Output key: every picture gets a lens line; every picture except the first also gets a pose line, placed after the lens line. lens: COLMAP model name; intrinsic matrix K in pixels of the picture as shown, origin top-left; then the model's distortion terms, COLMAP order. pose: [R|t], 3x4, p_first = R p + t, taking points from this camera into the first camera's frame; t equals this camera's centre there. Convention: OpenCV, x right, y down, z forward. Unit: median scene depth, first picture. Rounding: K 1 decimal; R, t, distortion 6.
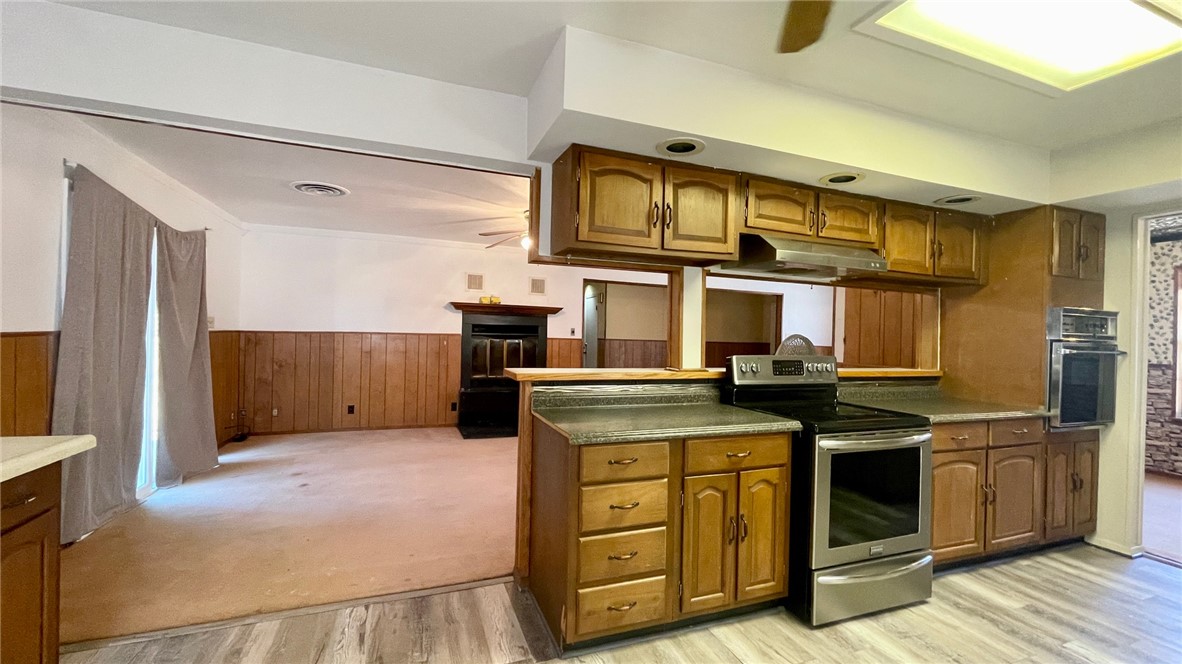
lens RADIAL K [[478.9, 0, 587.8], [0, 478.9, 334.4], [0, 0, 1]] dist [0.001286, 0.000290]
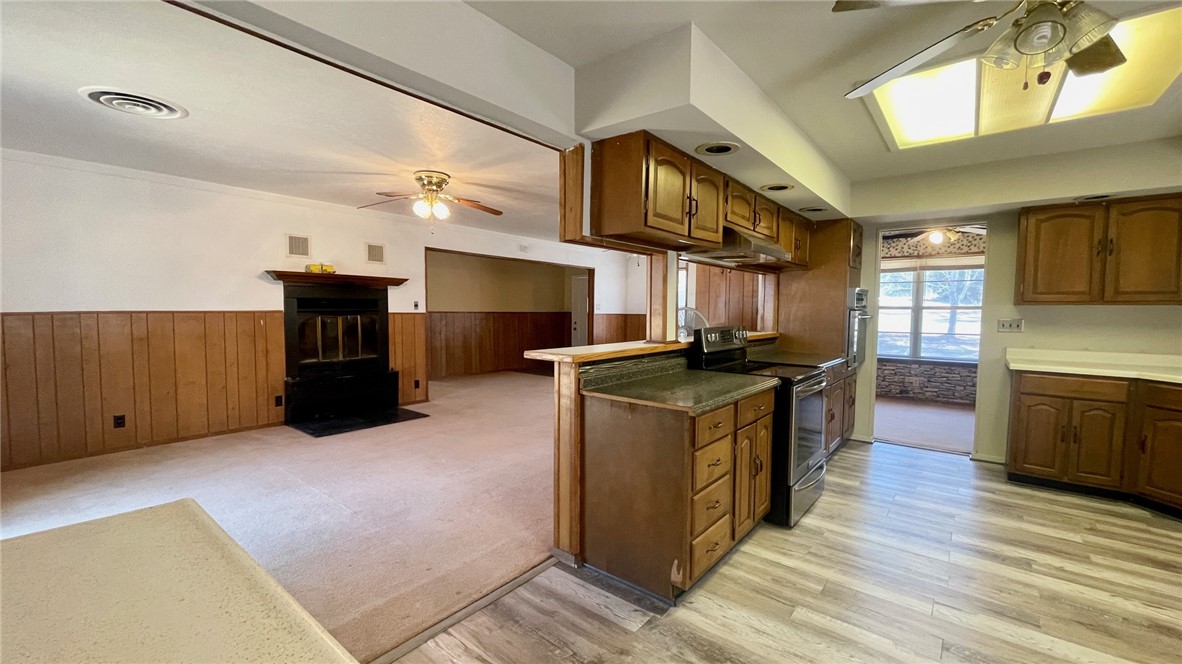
lens RADIAL K [[478.9, 0, 580.8], [0, 478.9, 333.1], [0, 0, 1]] dist [0.001286, 0.000290]
pose [[0.865010, -0.043644, 0.499852, -0.491525], [0.011172, 0.997638, 0.067774, -0.024816], [-0.501629, -0.053041, 0.863455, 0.111845]]
